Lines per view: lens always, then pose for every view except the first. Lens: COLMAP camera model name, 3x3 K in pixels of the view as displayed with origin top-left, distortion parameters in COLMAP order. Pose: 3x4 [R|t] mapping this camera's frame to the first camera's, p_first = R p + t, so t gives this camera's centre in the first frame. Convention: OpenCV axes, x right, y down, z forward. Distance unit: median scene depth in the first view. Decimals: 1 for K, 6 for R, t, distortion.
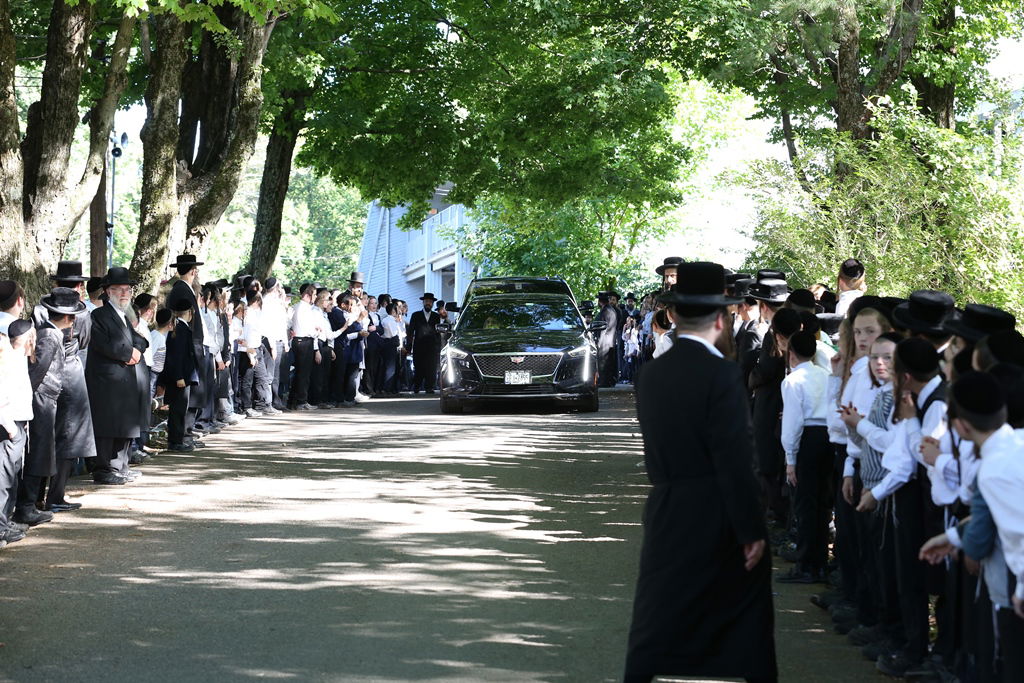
lens RADIAL K [[2598.2, 0, 512.0], [0, 2598.2, 341.5], [0, 0, 1]] dist [-0.037857, -0.186061]
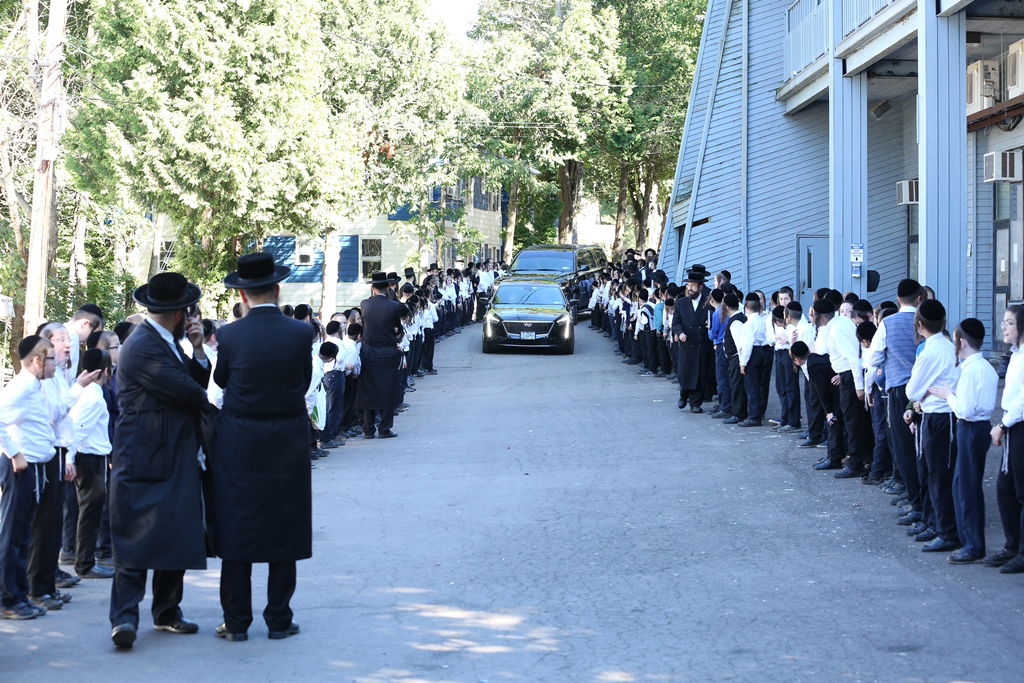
lens RADIAL K [[2129.6, 0, 512.0], [0, 2129.6, 341.5], [0, 0, 1]] dist [-0.323578, -0.120262]
pose [[0.986660, -0.004336, -0.162734, -0.051508], [0.012754, 0.998632, 0.050719, -0.001382], [0.162292, -0.052118, 0.985366, 1.143574]]
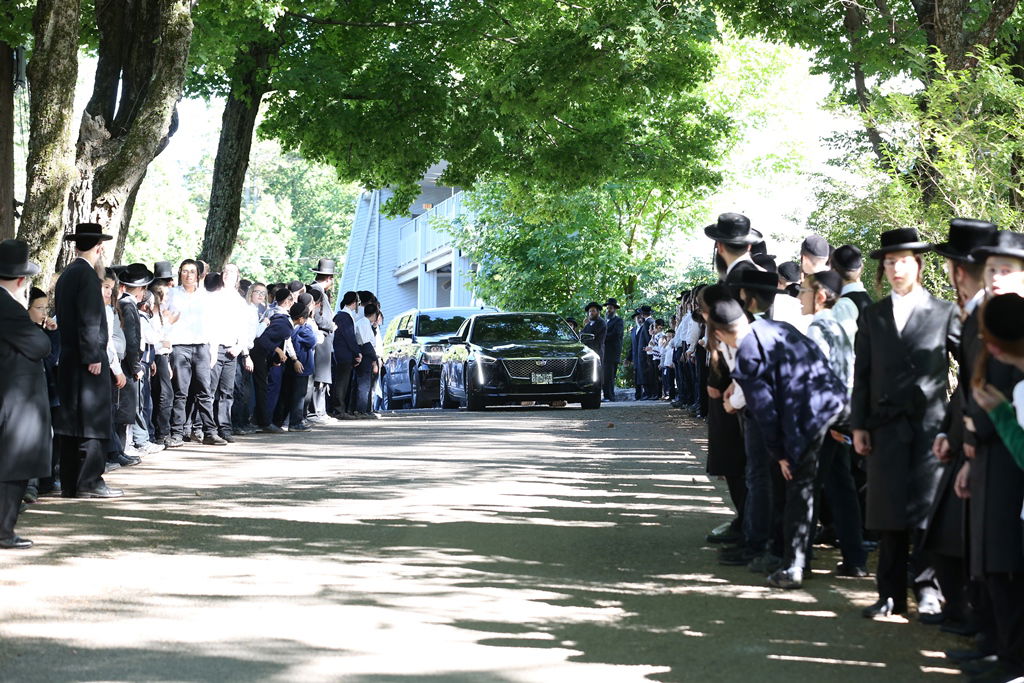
lens RADIAL K [[2676.1, 0, 512.0], [0, 2676.1, 341.5], [0, 0, 1]] dist [0.058018, 0.477122]
pose [[0.999997, 0.002302, -0.000196, -0.001551], [-0.002303, 0.999990, -0.003803, 0.000639], [0.000187, 0.003803, 0.999993, 0.137264]]
